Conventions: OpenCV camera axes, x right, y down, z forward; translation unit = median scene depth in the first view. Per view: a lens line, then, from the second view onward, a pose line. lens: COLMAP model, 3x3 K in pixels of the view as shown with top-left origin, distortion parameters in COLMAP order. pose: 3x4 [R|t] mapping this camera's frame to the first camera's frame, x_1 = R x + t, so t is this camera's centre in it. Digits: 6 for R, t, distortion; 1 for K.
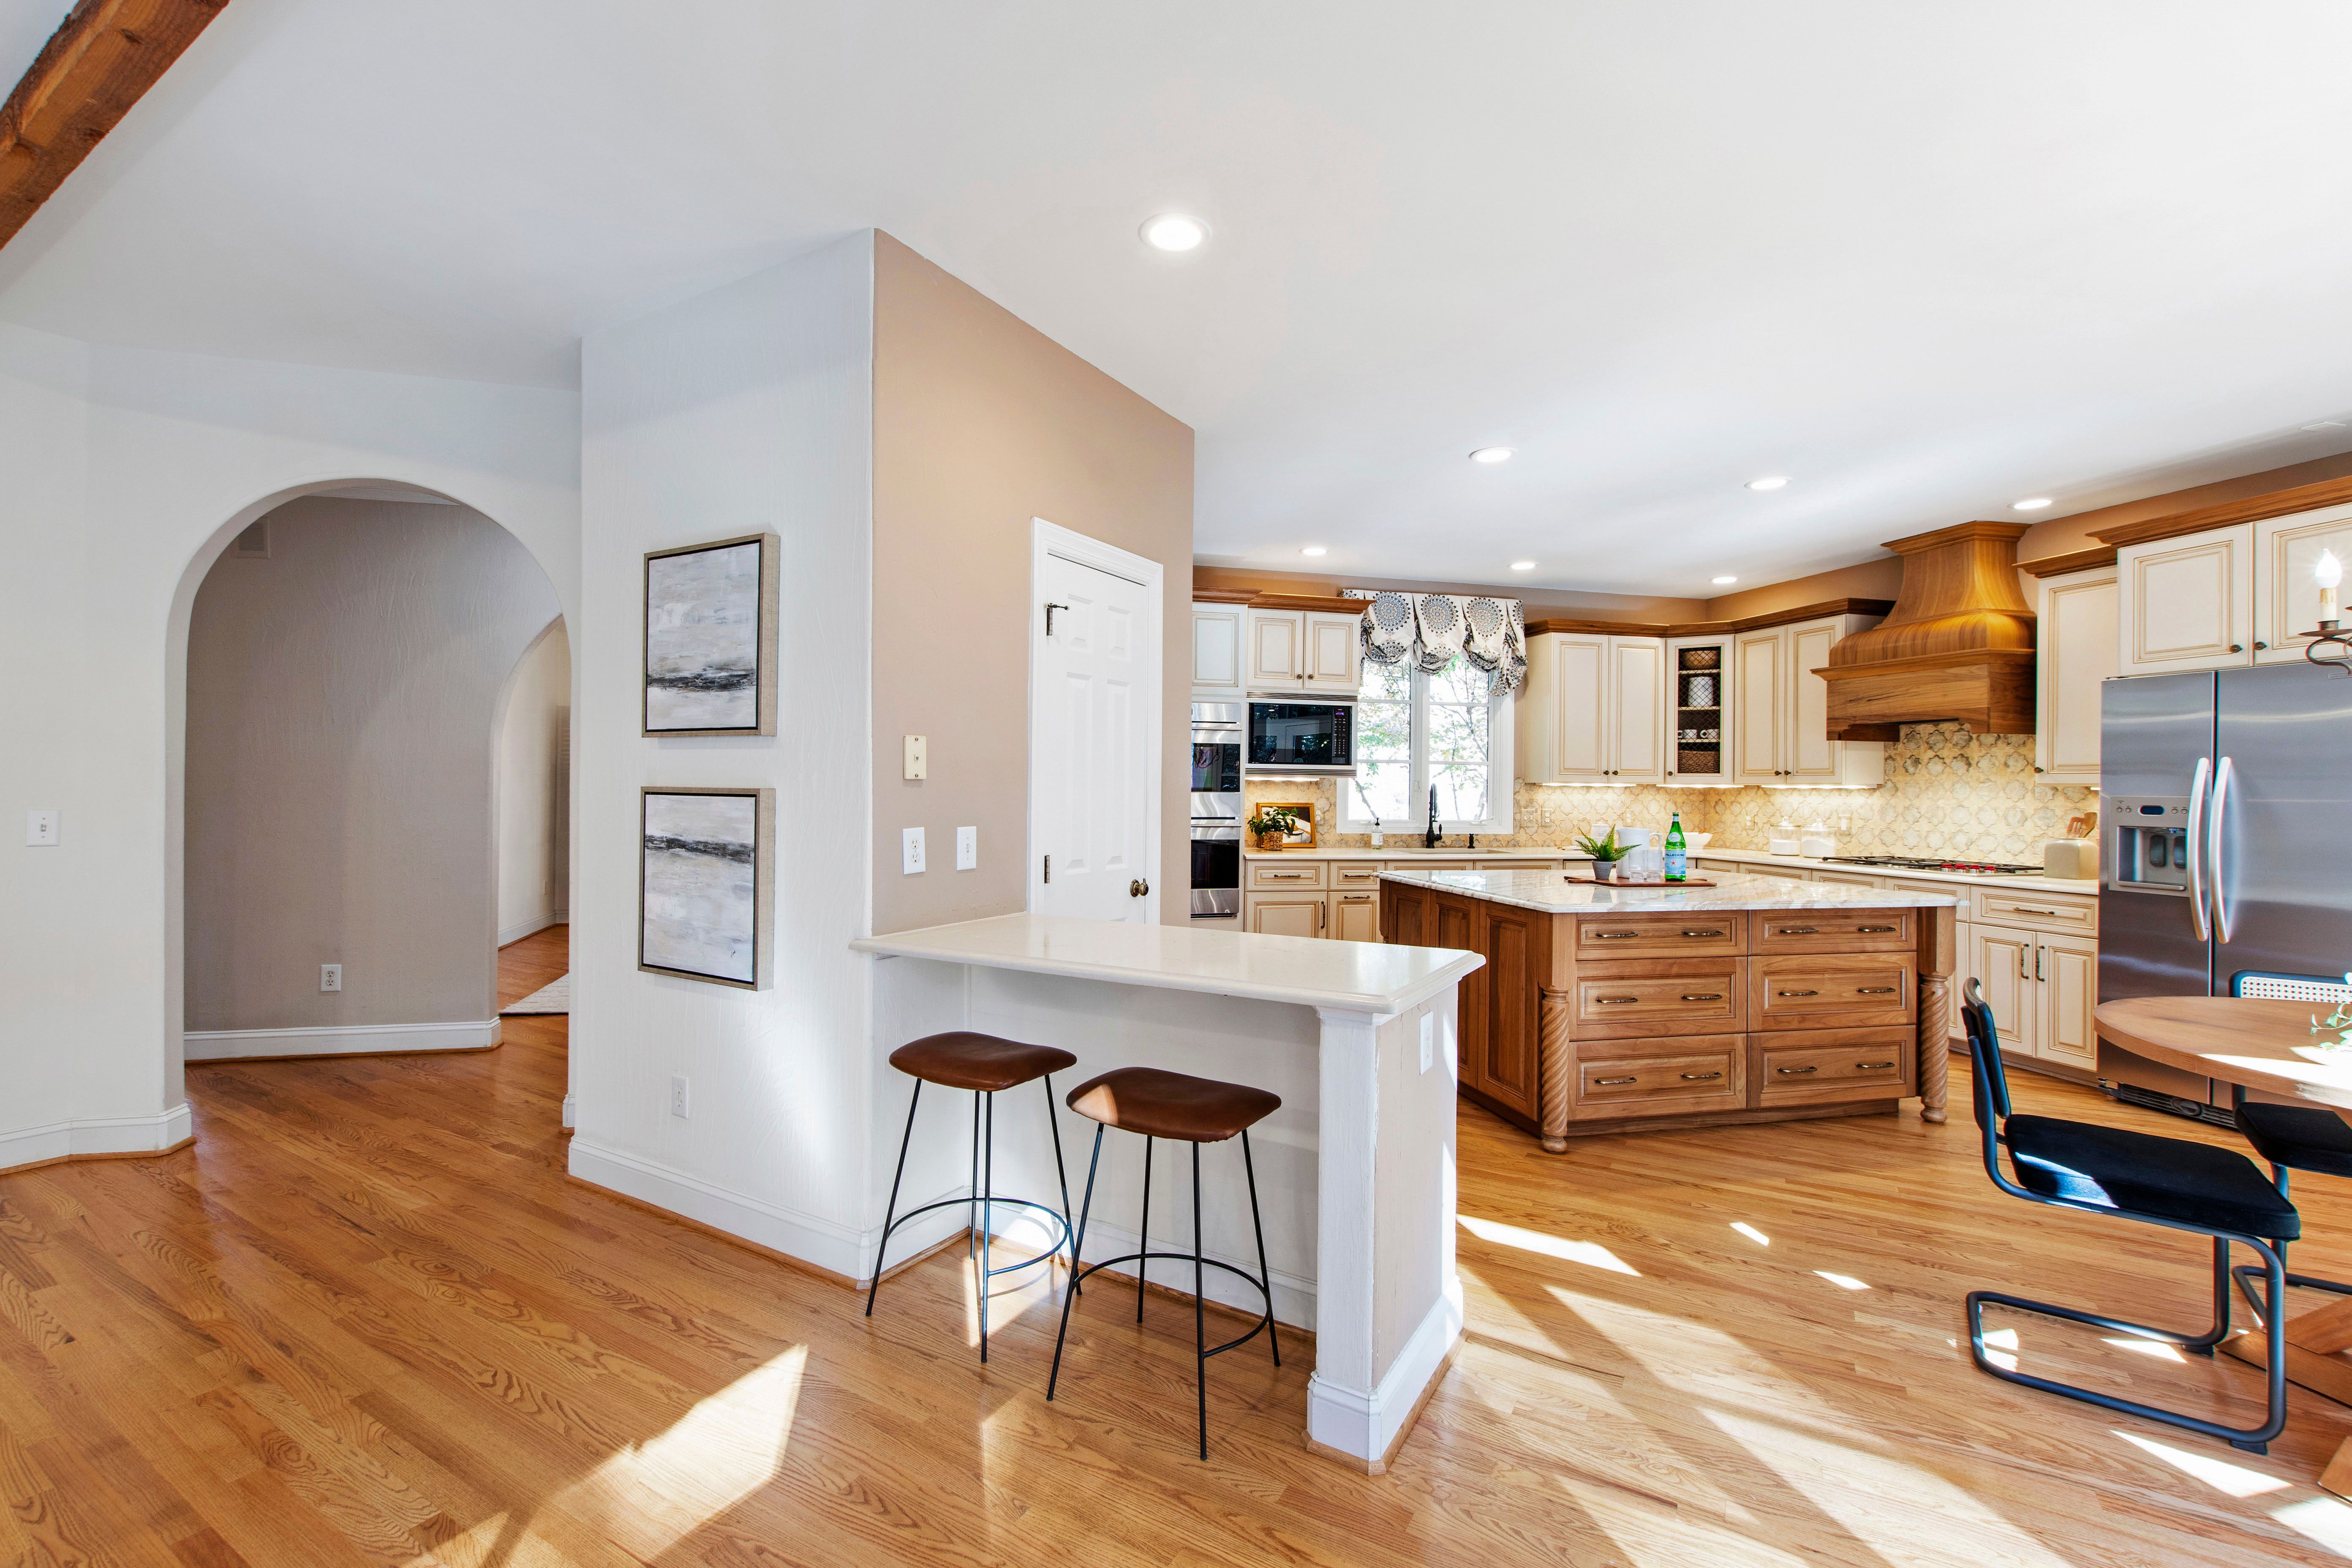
lens RADIAL K [[1013.1, 0, 1160.7], [0, 1013.1, 783.6], [0, 0, 1]] dist [0.003102, 0.000437]
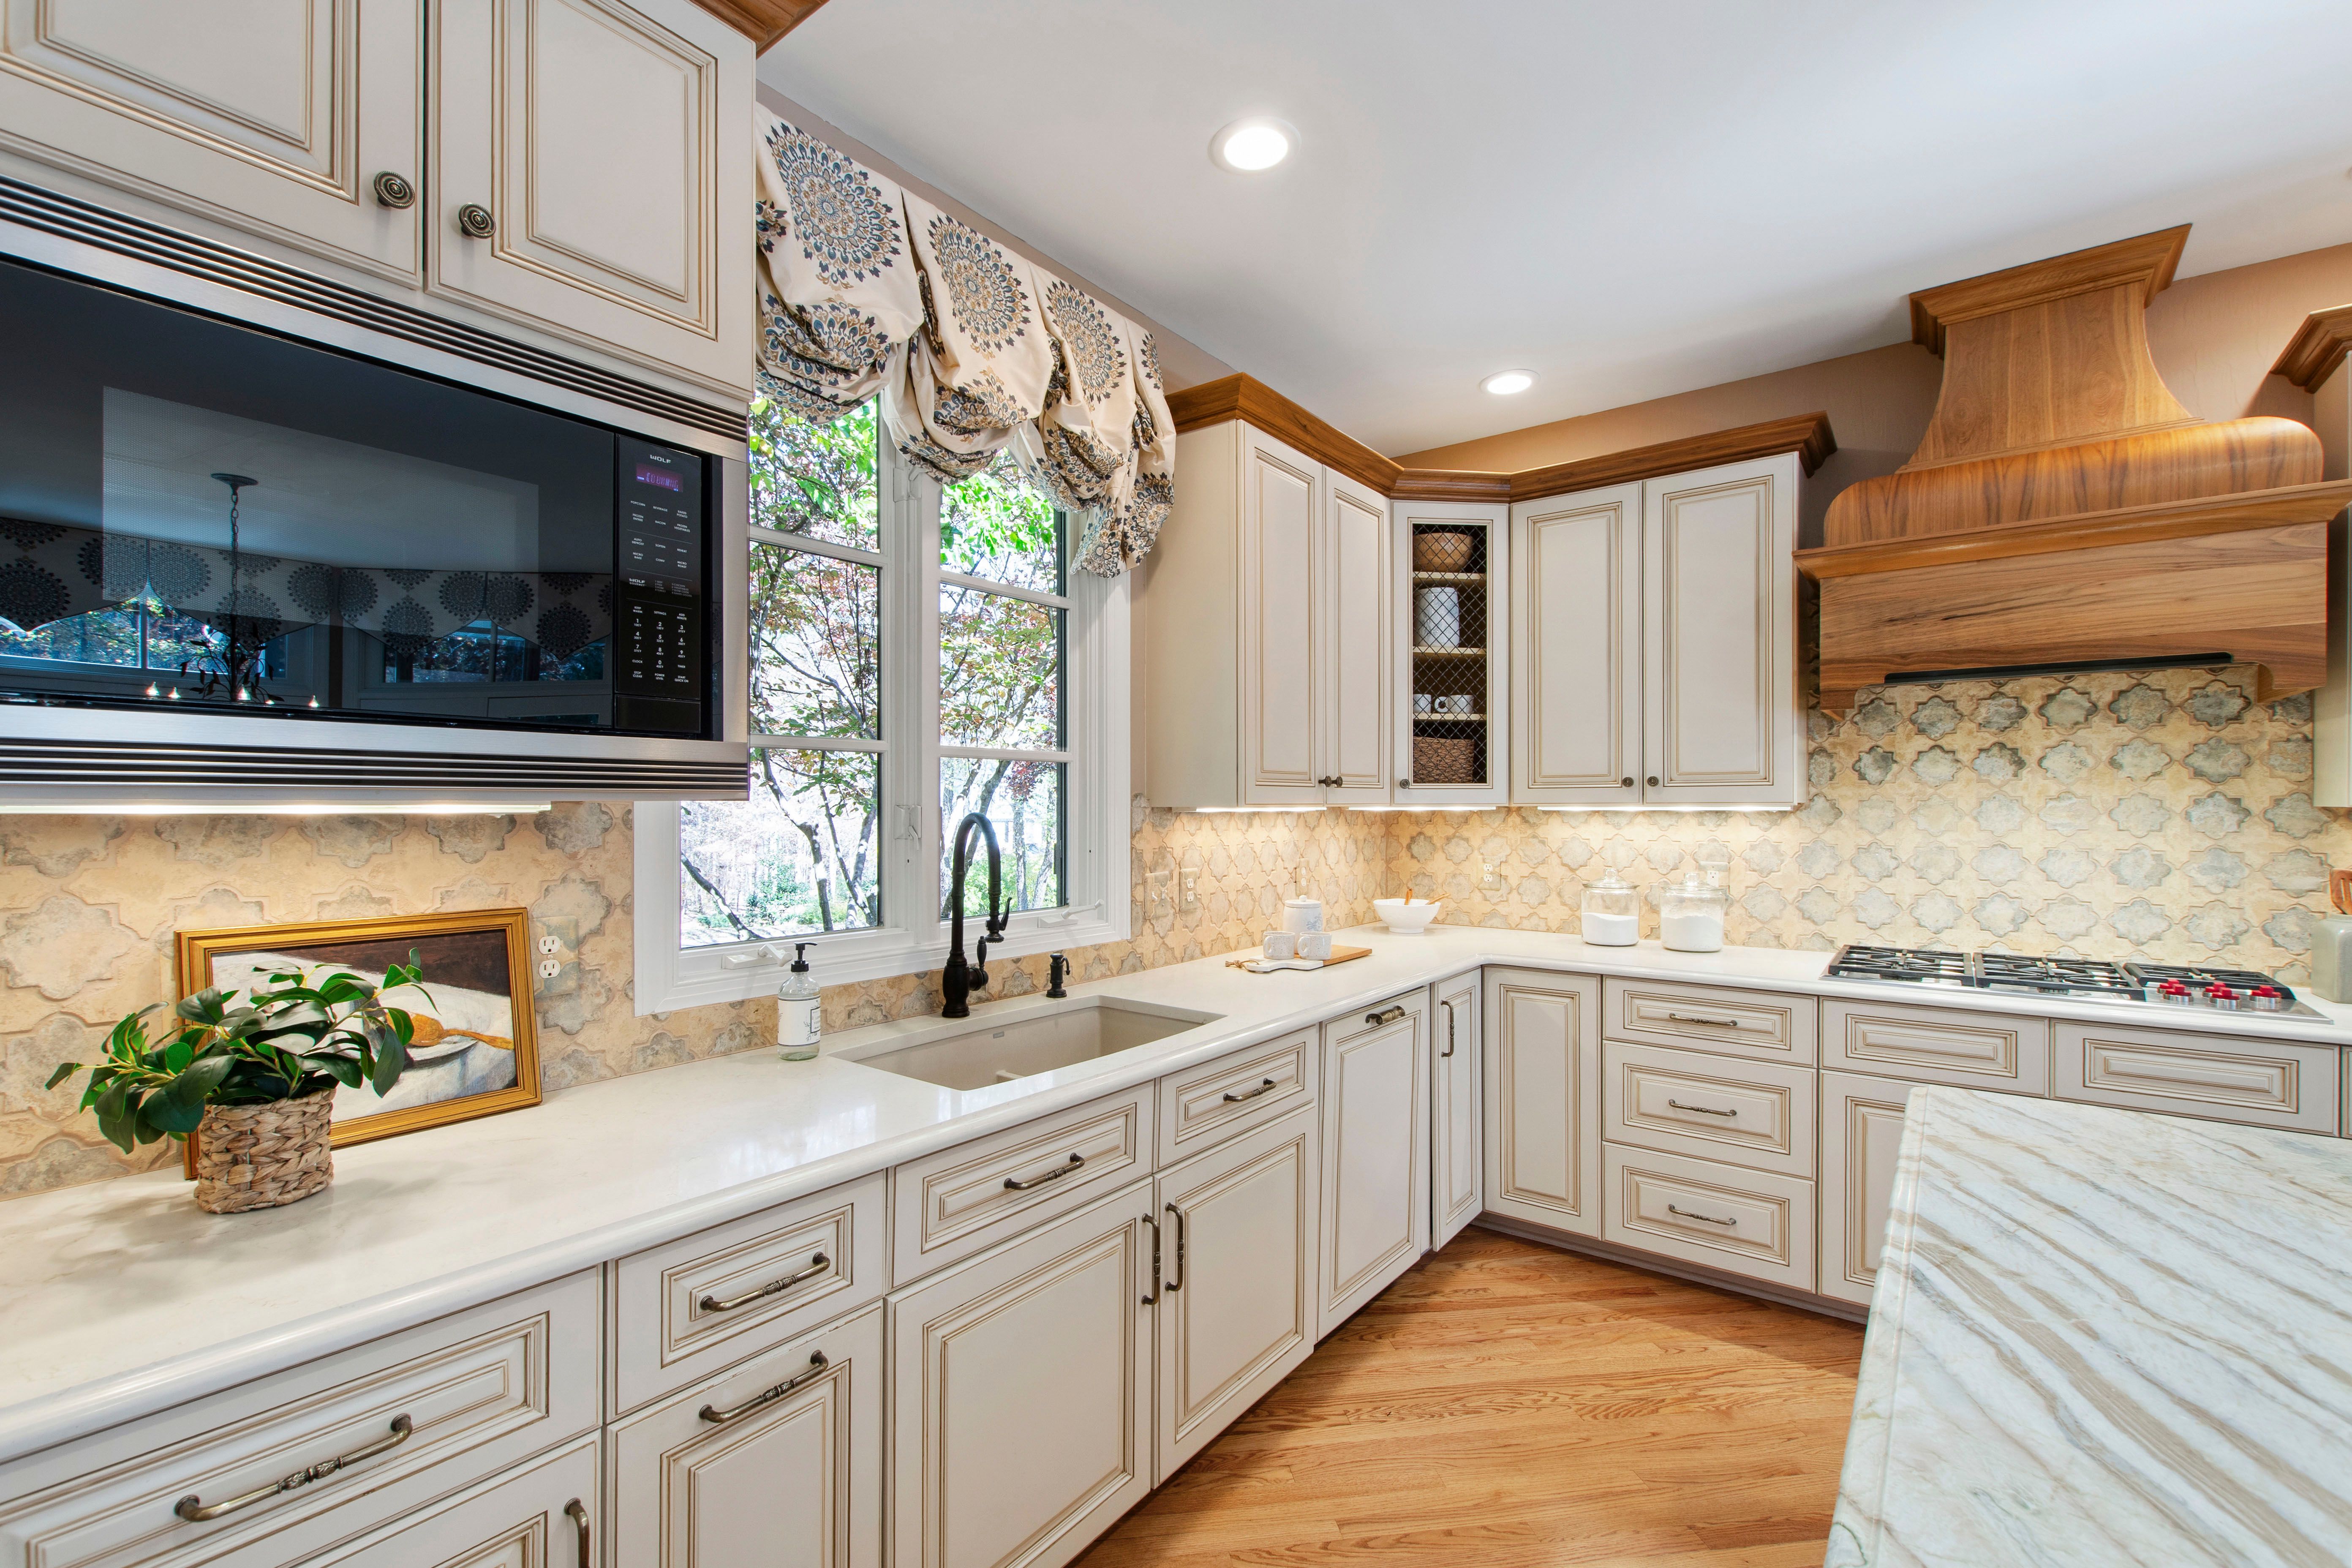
lens RADIAL K [[1018.4, 0, 1159.2], [0, 1018.4, 808.8], [0, 0, 1]] dist [0.009729, -0.005996]
pose [[0.783001, -0.014781, 0.621845, 0.130652], [0.009220, 0.999884, 0.012158, -0.005802], [-0.621952, -0.003786, 0.783046, 0.795926]]
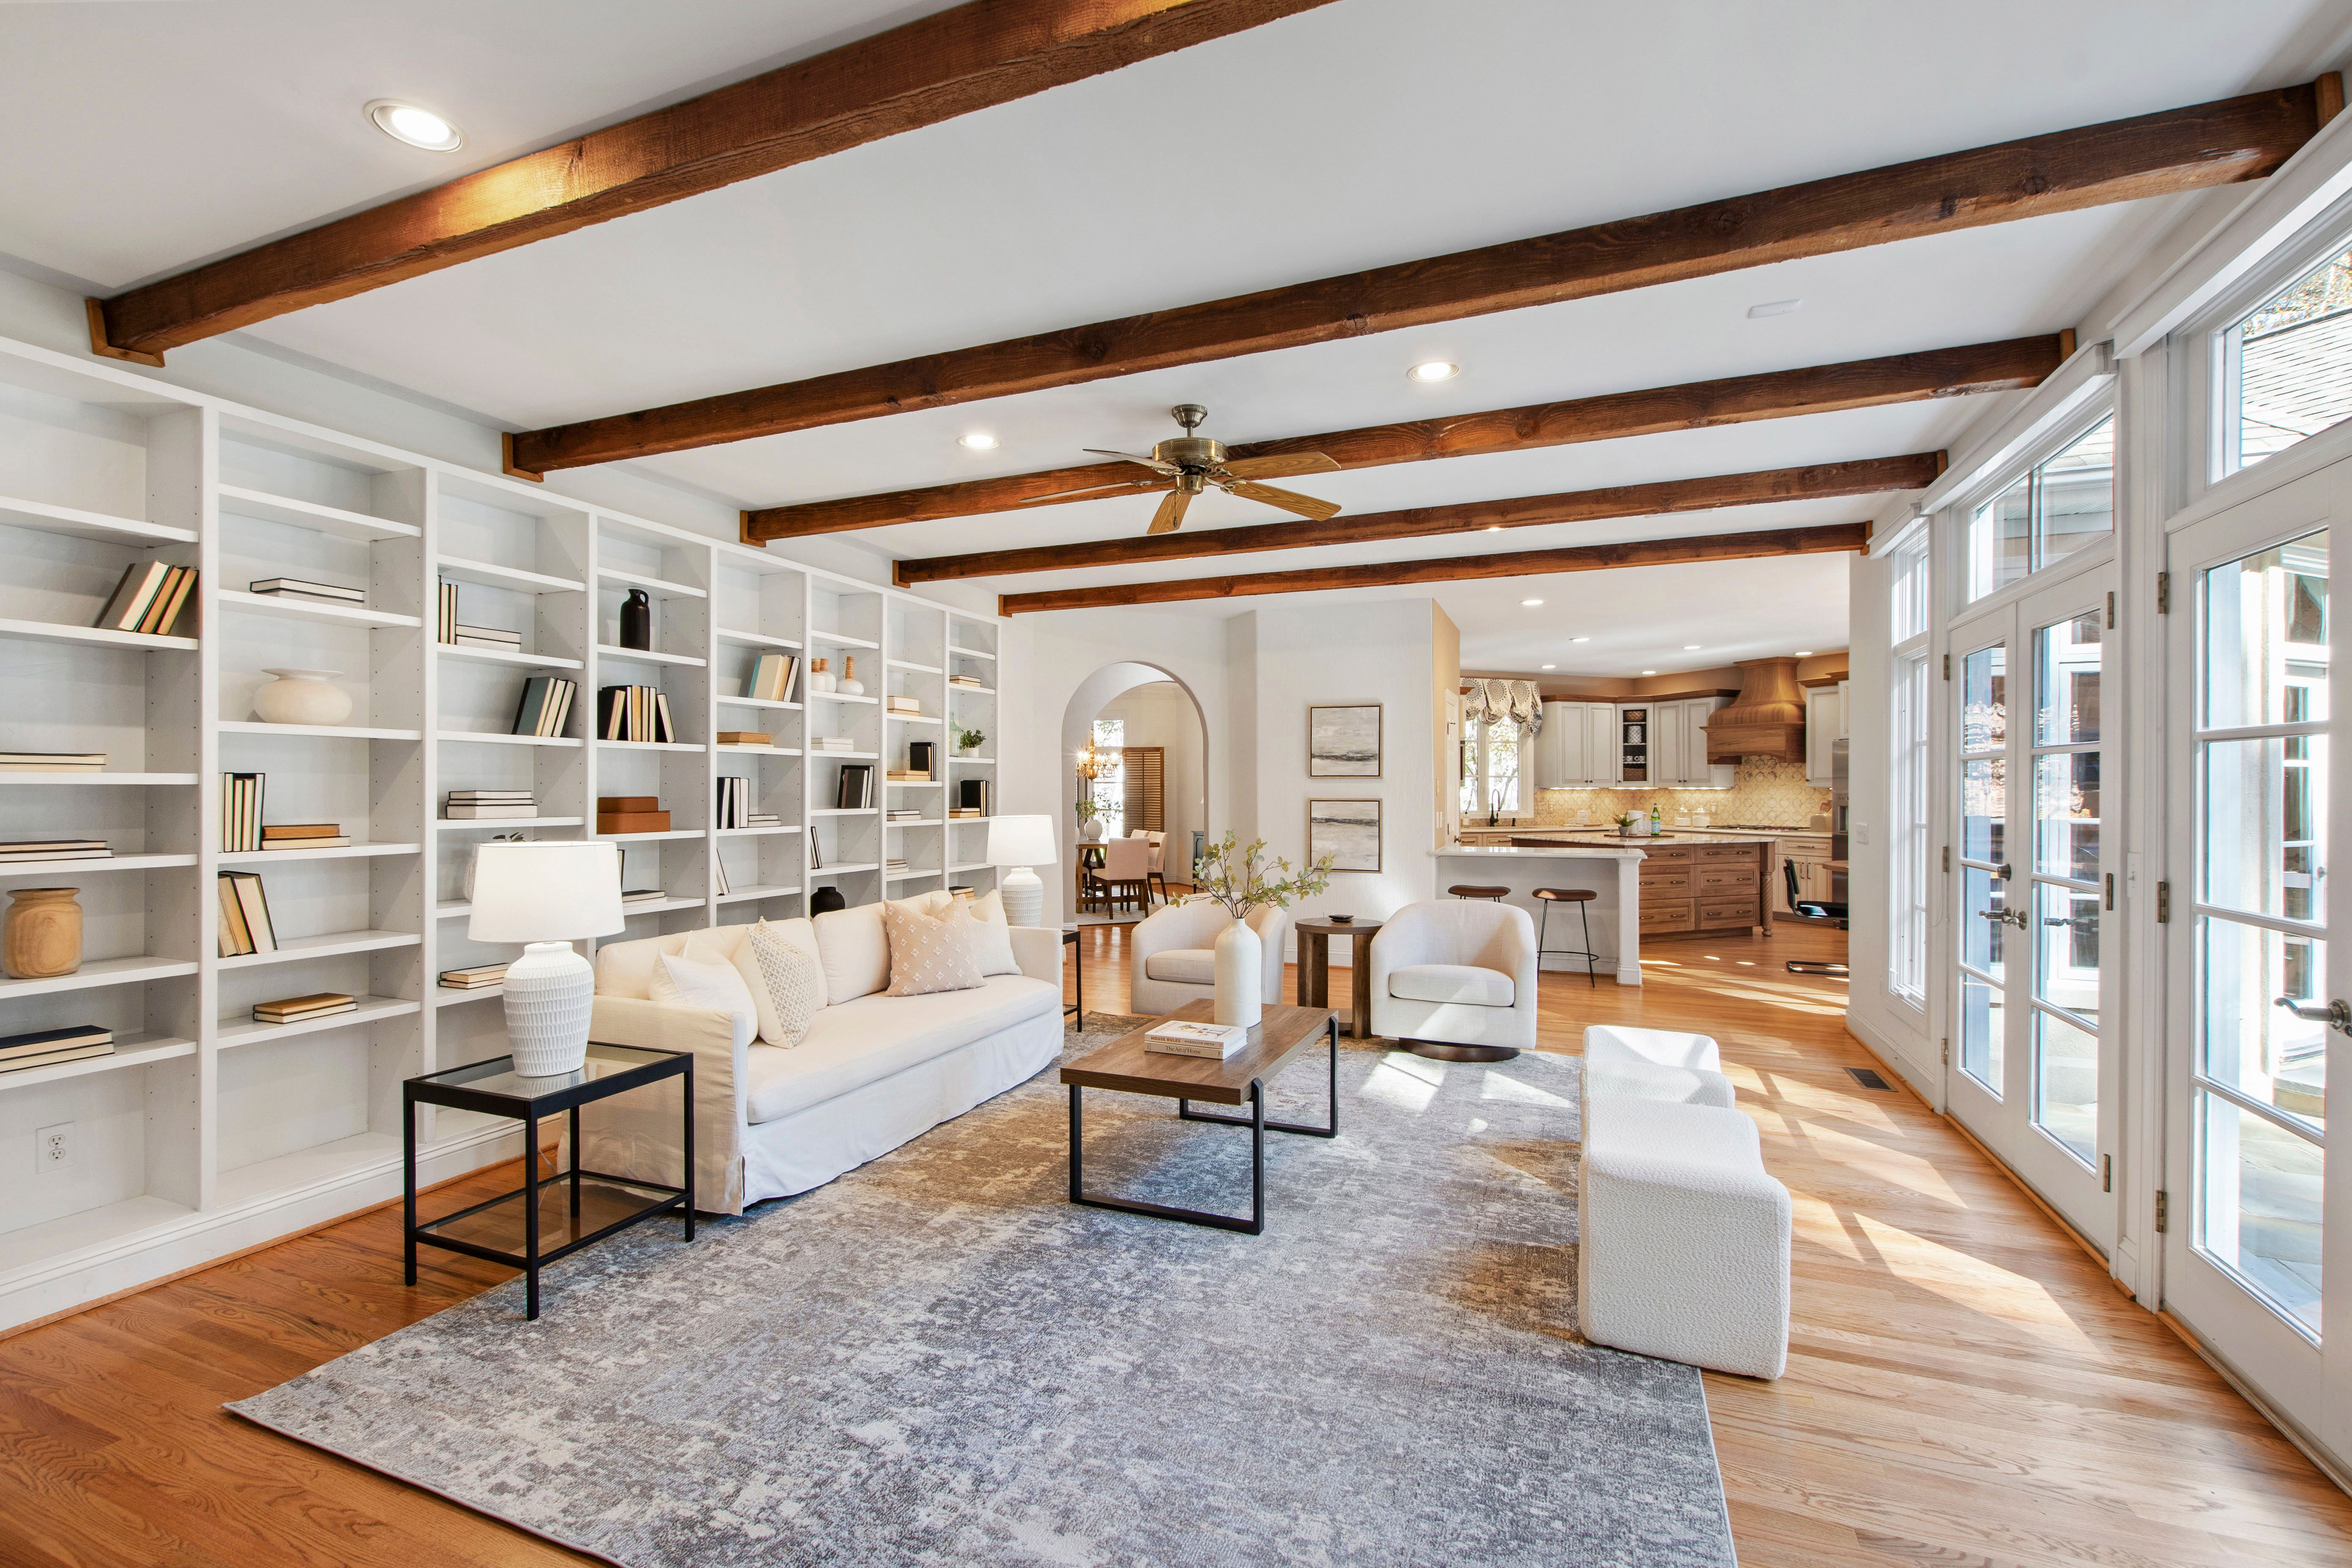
lens RADIAL K [[1020.4, 0, 1163.6], [0, 1020.4, 791.7], [0, 0, 1]] dist [0.001044, 0.000075]
pose [[0.988880, -0.013235, 0.148125, -0.610844], [0.012173, 0.999893, 0.008073, -0.018465], [-0.148216, -0.006180, 0.988936, -0.711502]]
